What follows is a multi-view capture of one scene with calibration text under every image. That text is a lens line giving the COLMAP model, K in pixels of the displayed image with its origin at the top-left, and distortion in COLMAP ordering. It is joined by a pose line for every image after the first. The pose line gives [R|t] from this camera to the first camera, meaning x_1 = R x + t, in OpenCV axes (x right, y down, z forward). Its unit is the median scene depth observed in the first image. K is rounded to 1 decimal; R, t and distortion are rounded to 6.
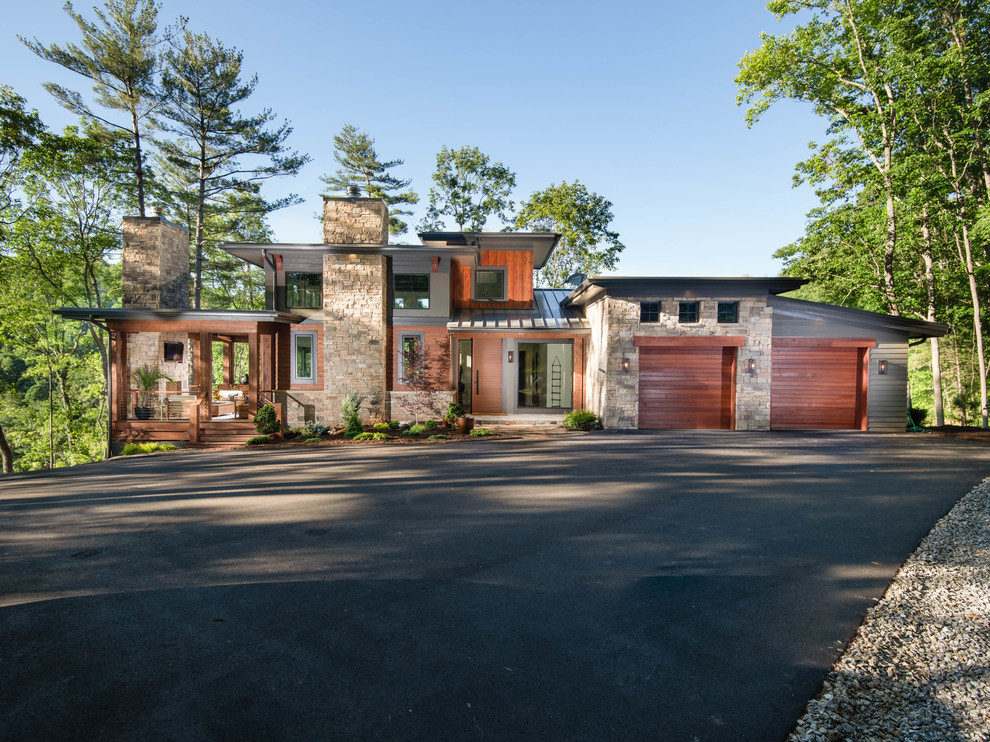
lens RADIAL K [[593.2, 0, 495.0], [0, 593.2, 371.0], [0, 0, 1]] dist [0.071169, -0.064807]
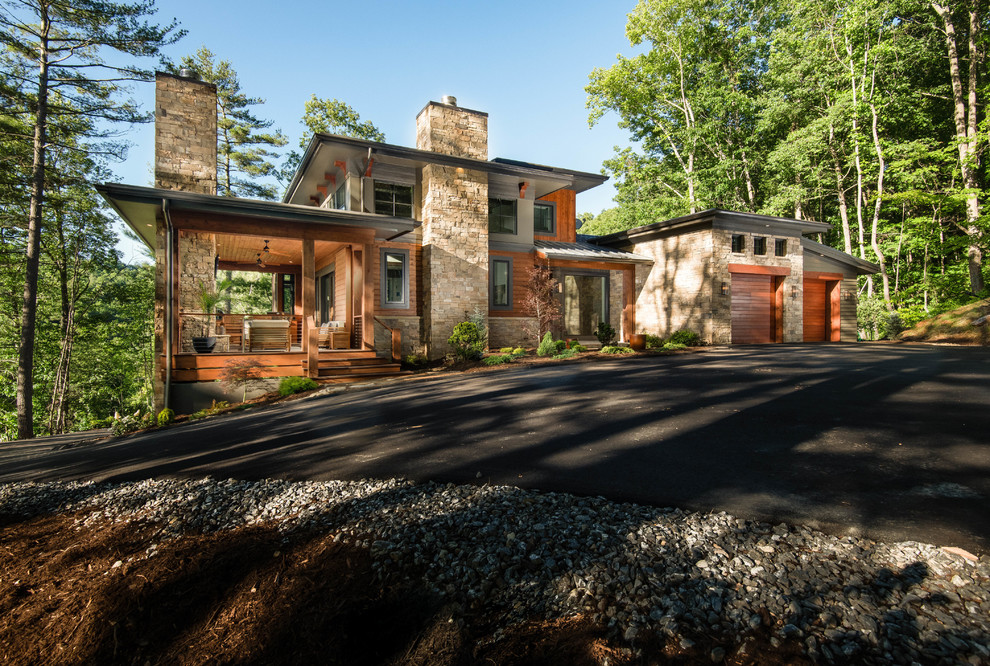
lens RADIAL K [[504.3, 0, 501.1], [0, 504.3, 319.3], [0, 0, 1]] dist [0.045619, 0.000075]
pose [[0.886968, -0.005012, 0.461804, -0.316793], [0.013942, 0.999776, -0.015927, 0.030551], [-0.461620, 0.020566, 0.886839, 0.158910]]
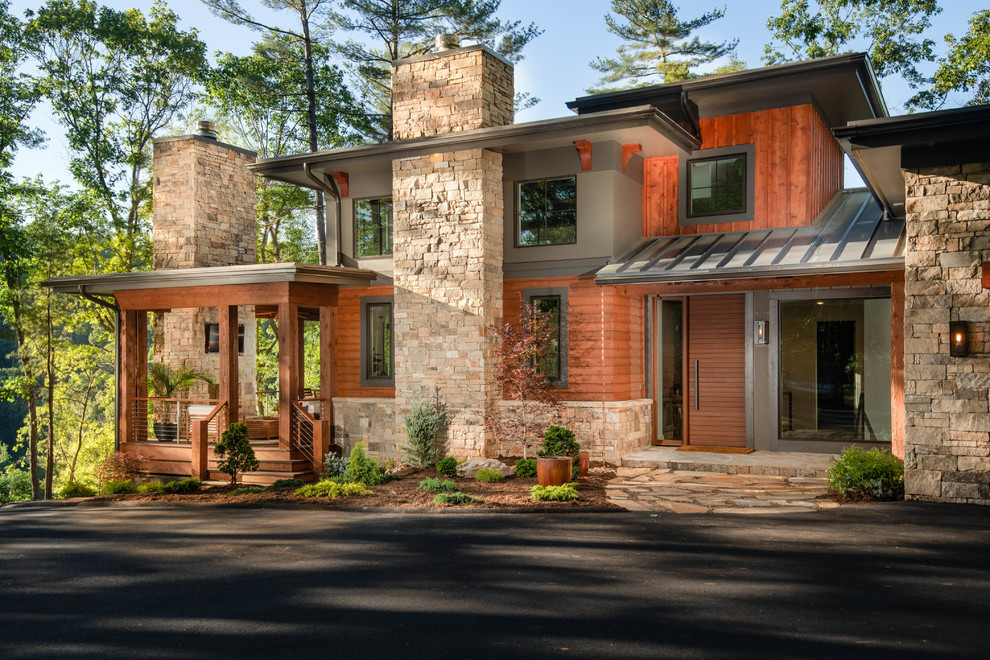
lens RADIAL K [[922.1, 0, 496.5], [0, 922.1, 347.4], [0, 0, 1]] dist [0.087558, 0.003042]
pose [[0.879863, -0.020653, -0.474778, 0.124945], [0.006328, 0.999476, -0.031750, 0.006944], [0.475185, 0.024932, 0.879533, 0.158536]]
